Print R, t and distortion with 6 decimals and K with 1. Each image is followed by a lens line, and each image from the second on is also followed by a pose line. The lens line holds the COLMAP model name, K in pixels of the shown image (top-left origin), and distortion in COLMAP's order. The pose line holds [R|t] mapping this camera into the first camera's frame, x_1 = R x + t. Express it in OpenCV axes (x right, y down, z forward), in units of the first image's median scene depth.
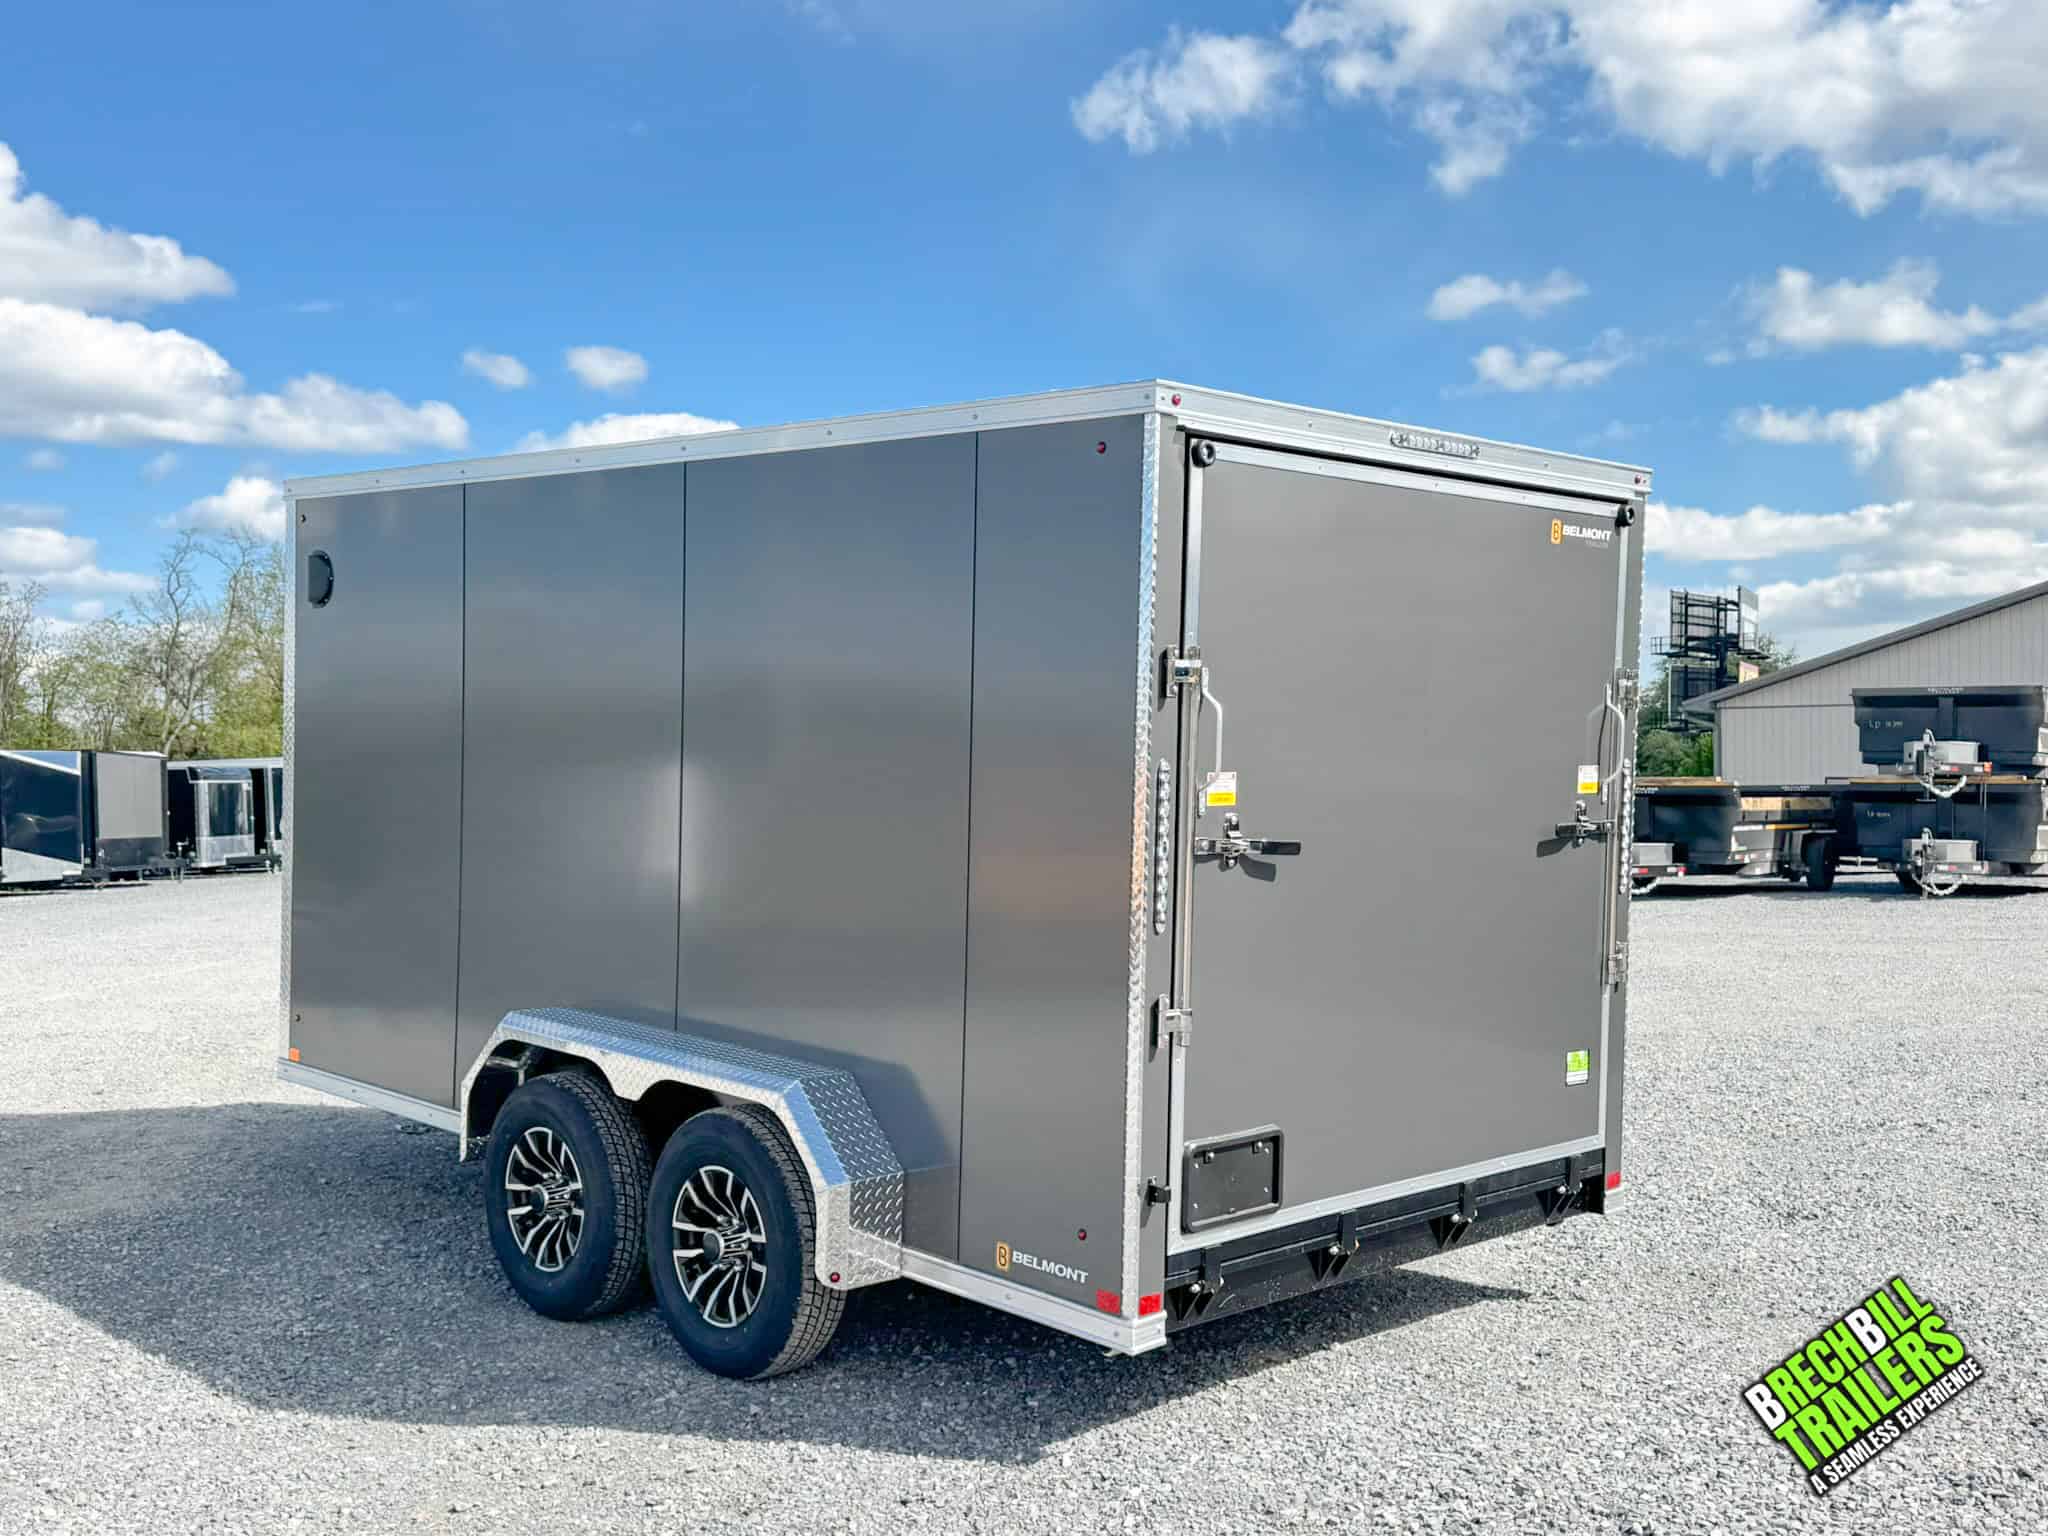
lens RADIAL K [[2077.4, 0, 1049.7], [0, 2077.4, 771.4], [0, 0, 1]] dist [0.156234, -0.207321]
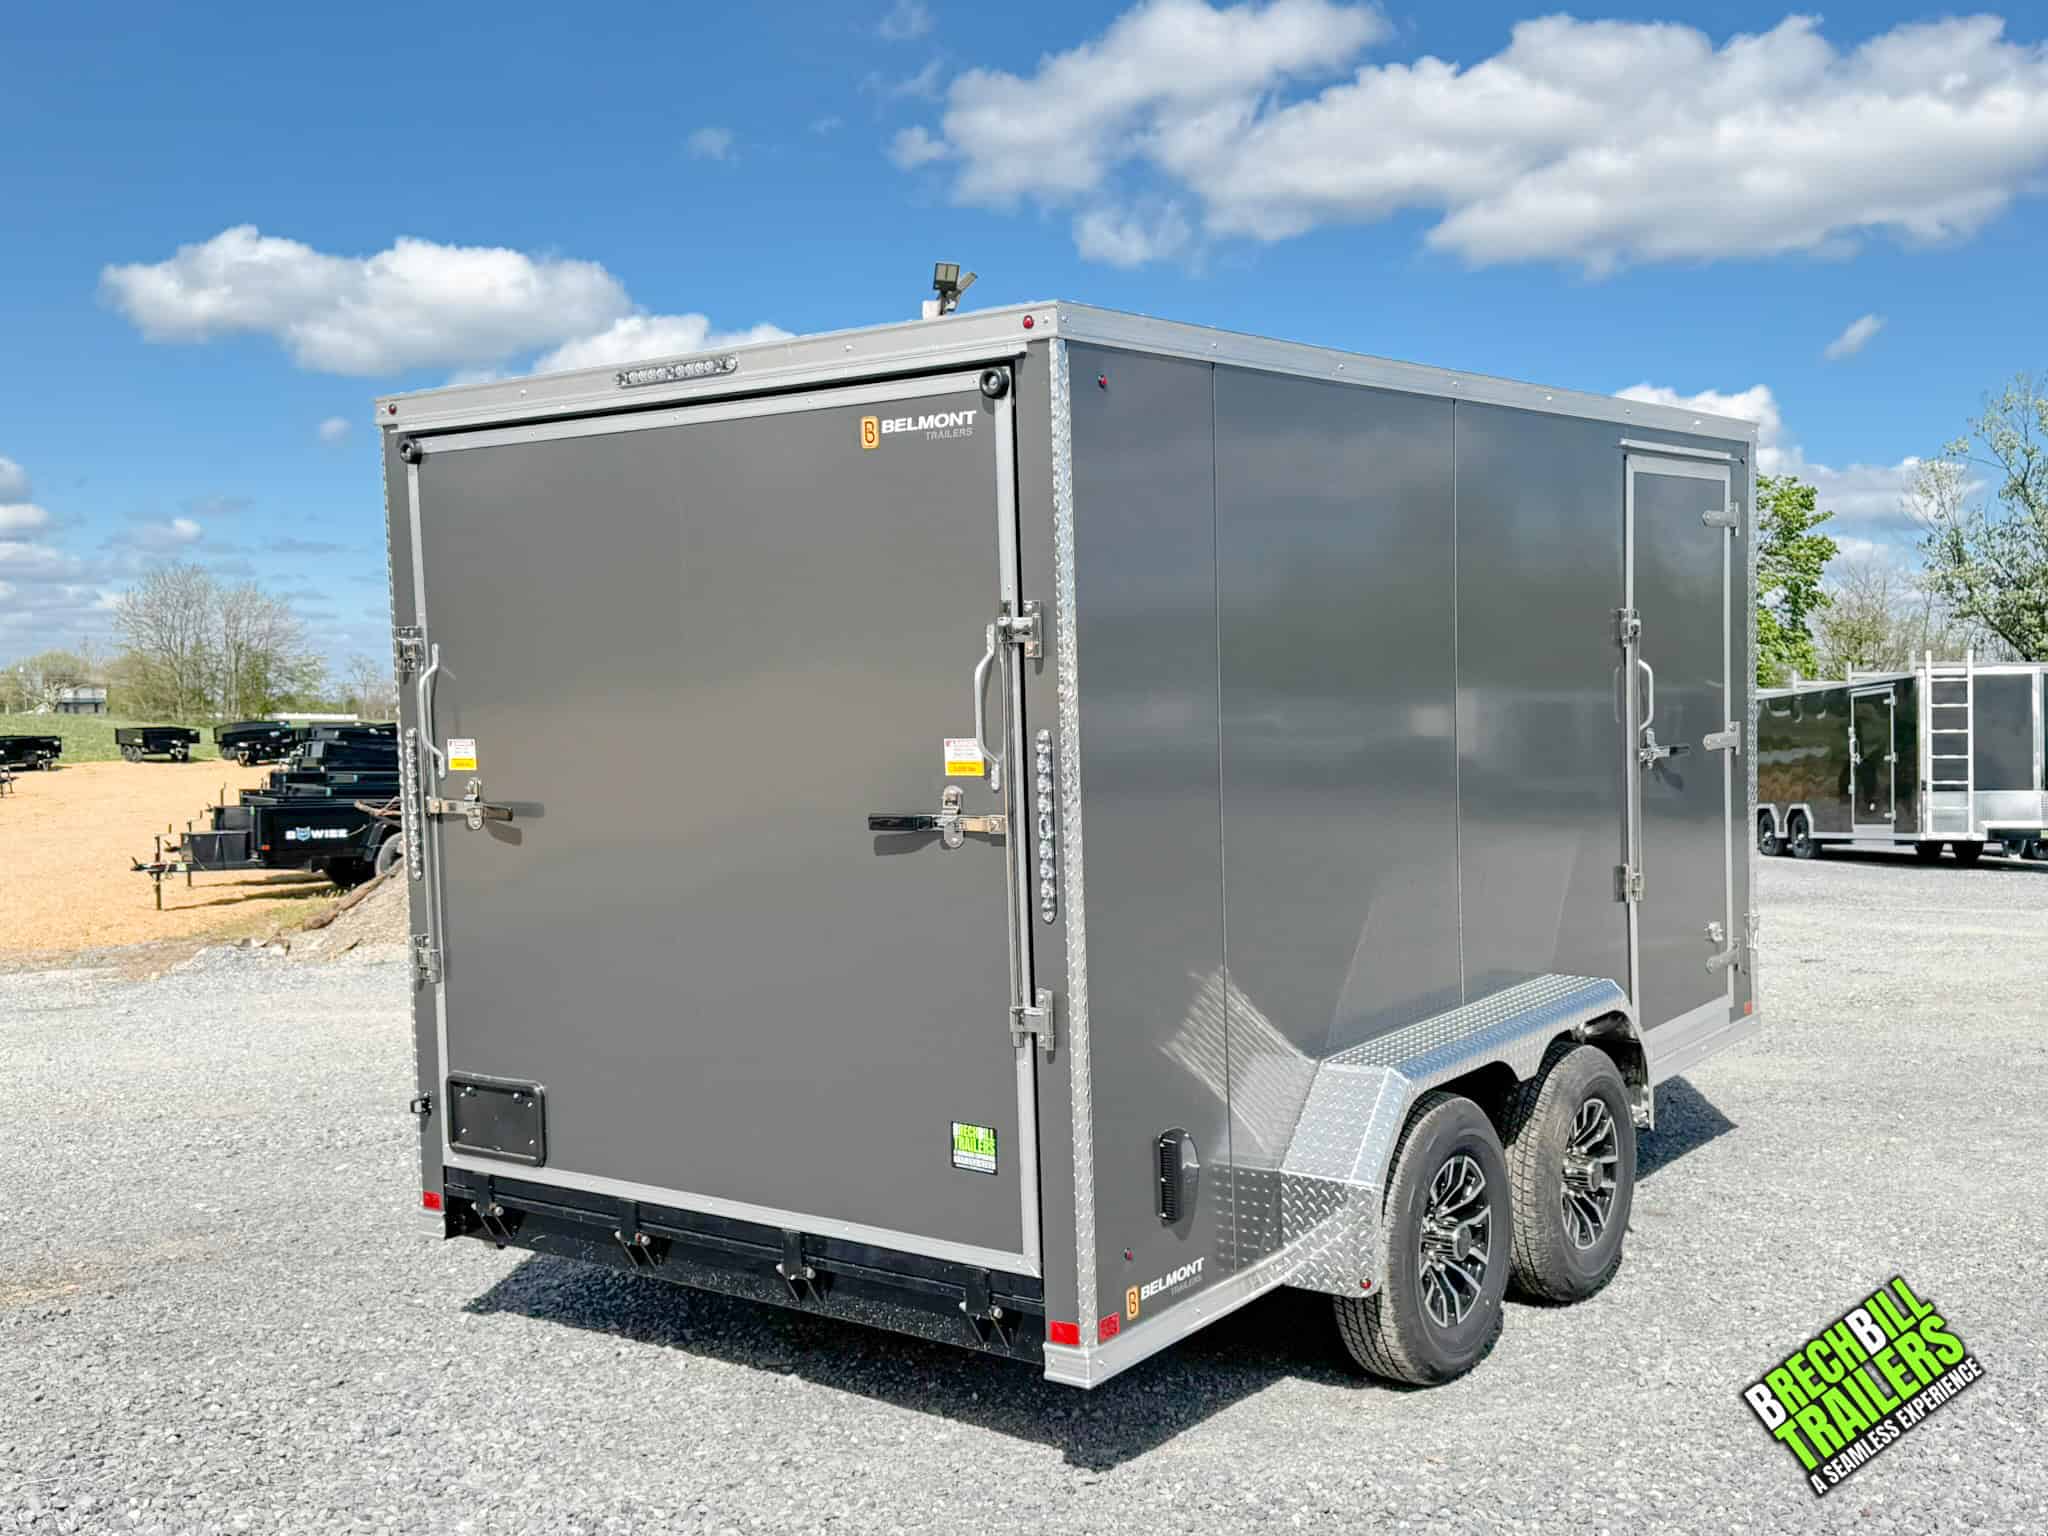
lens RADIAL K [[2090.8, 0, 1024.0], [0, 2090.8, 768.0], [0, 0, 1]] dist [0.199142, -0.442374]
pose [[0.142403, 0.031994, -0.989292, 0.975503], [0.001922, 0.999467, 0.032600, -0.015915], [0.989807, -0.006543, 0.142265, 0.910007]]
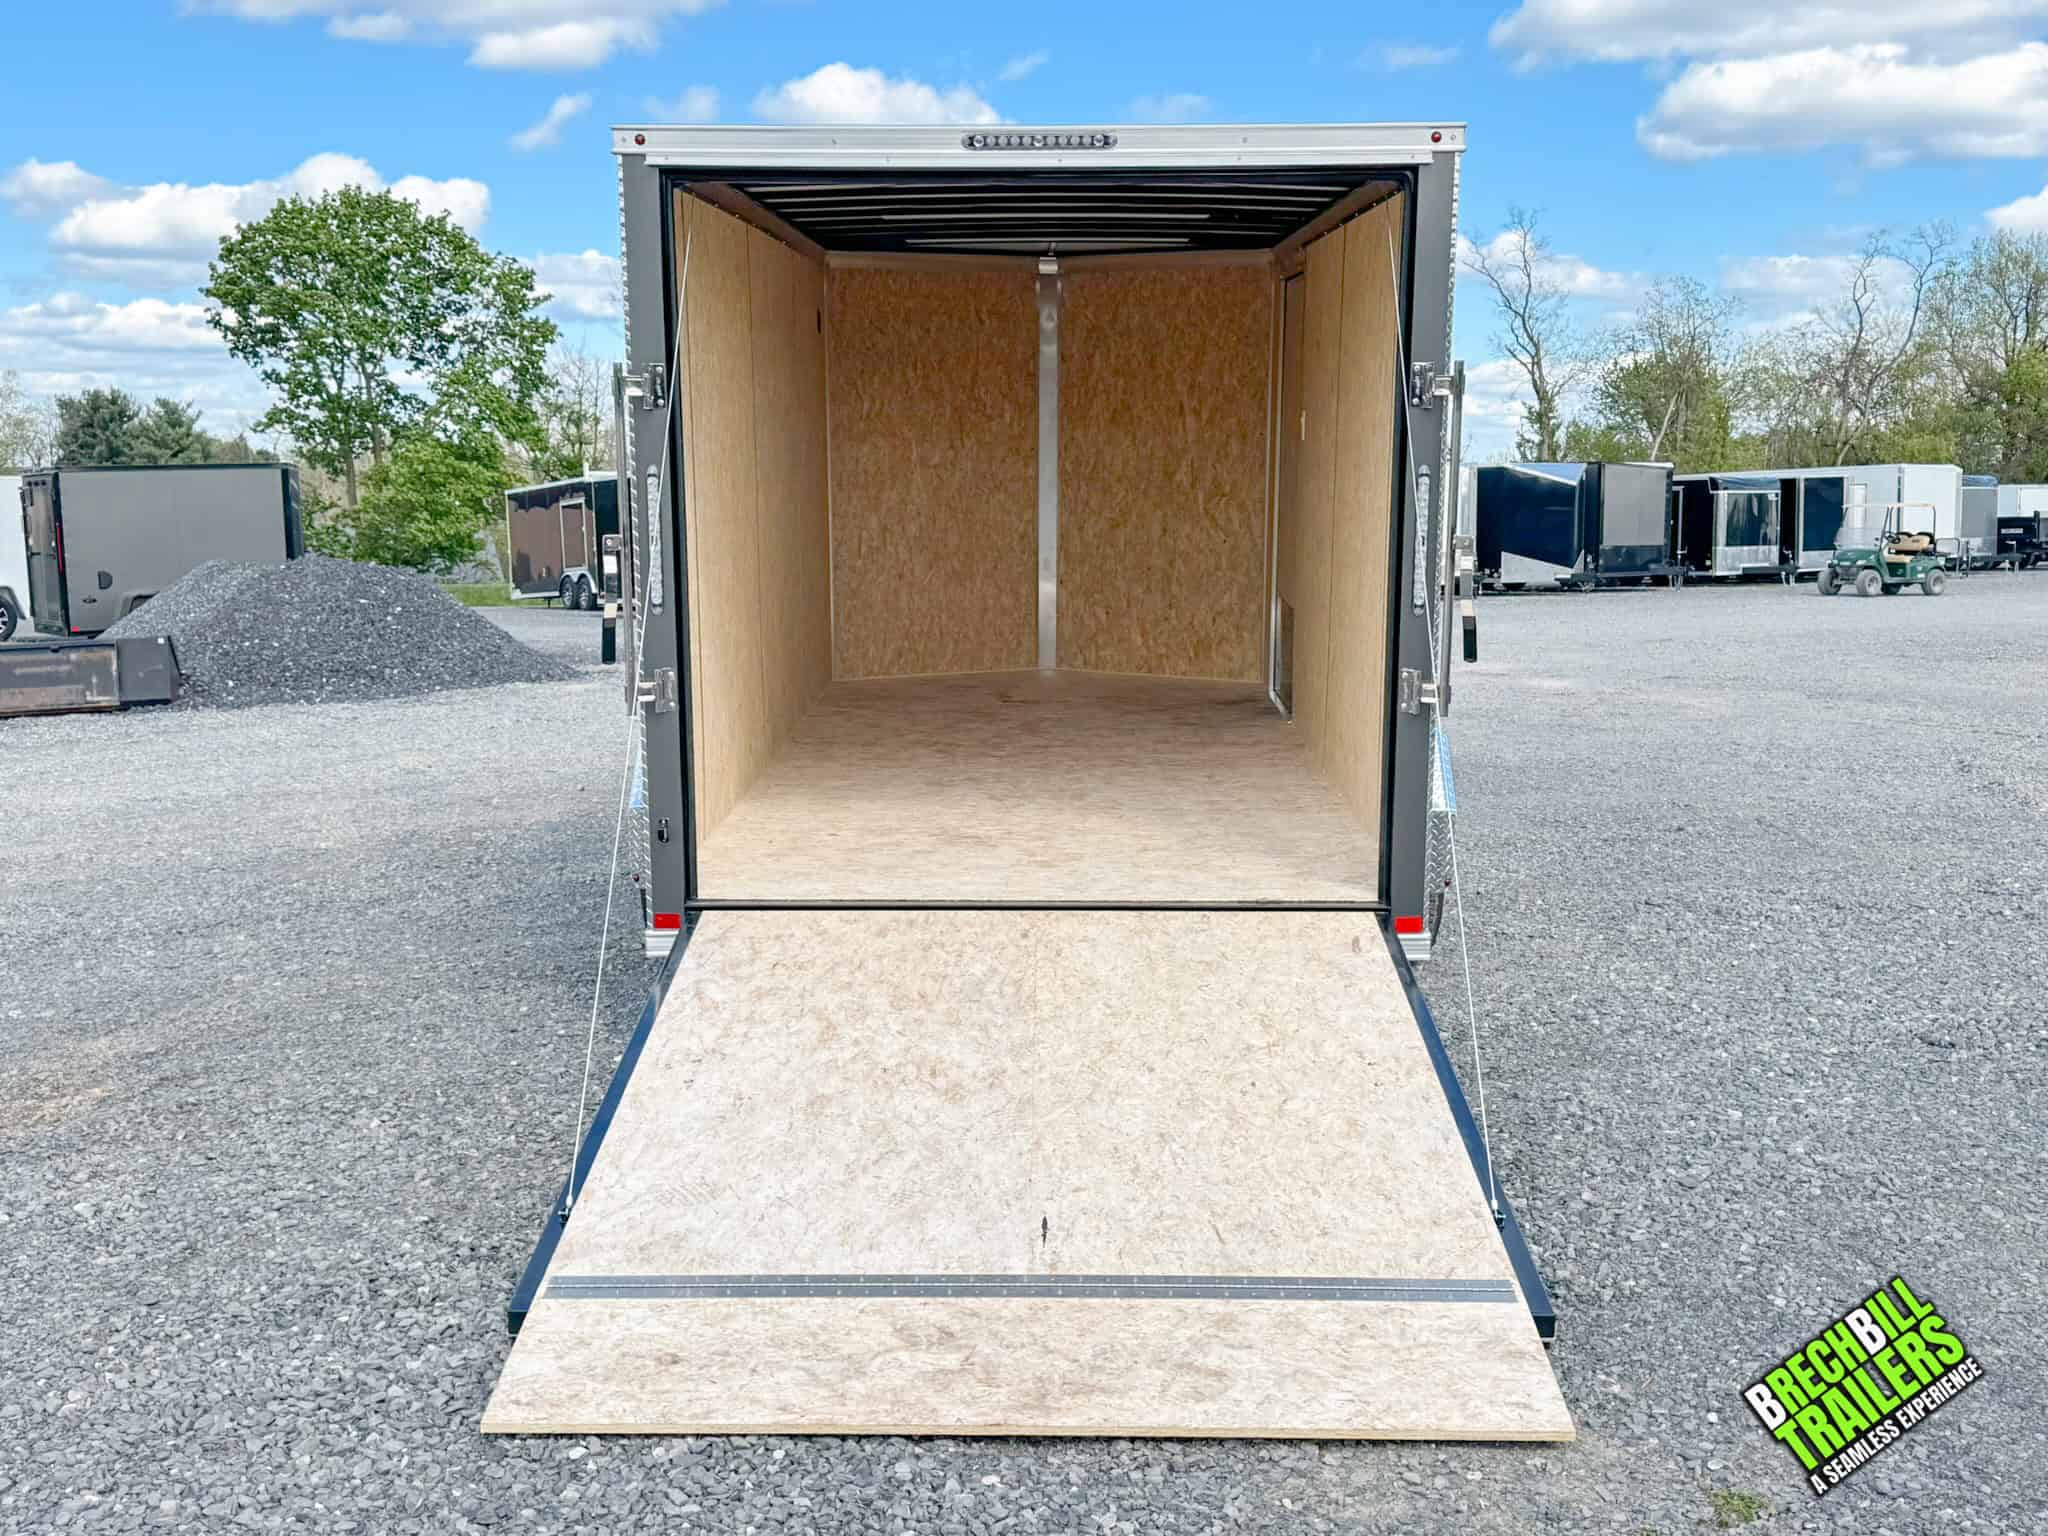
lens RADIAL K [[2090.8, 0, 1024.0], [0, 2090.8, 768.0], [0, 0, 1]] dist [0.199142, -0.442374]
pose [[0.697561, 0.100911, -0.709384, 0.820013], [-0.006183, 0.990844, 0.134869, 0.002029], [0.716498, -0.089693, 0.691799, 0.248732]]
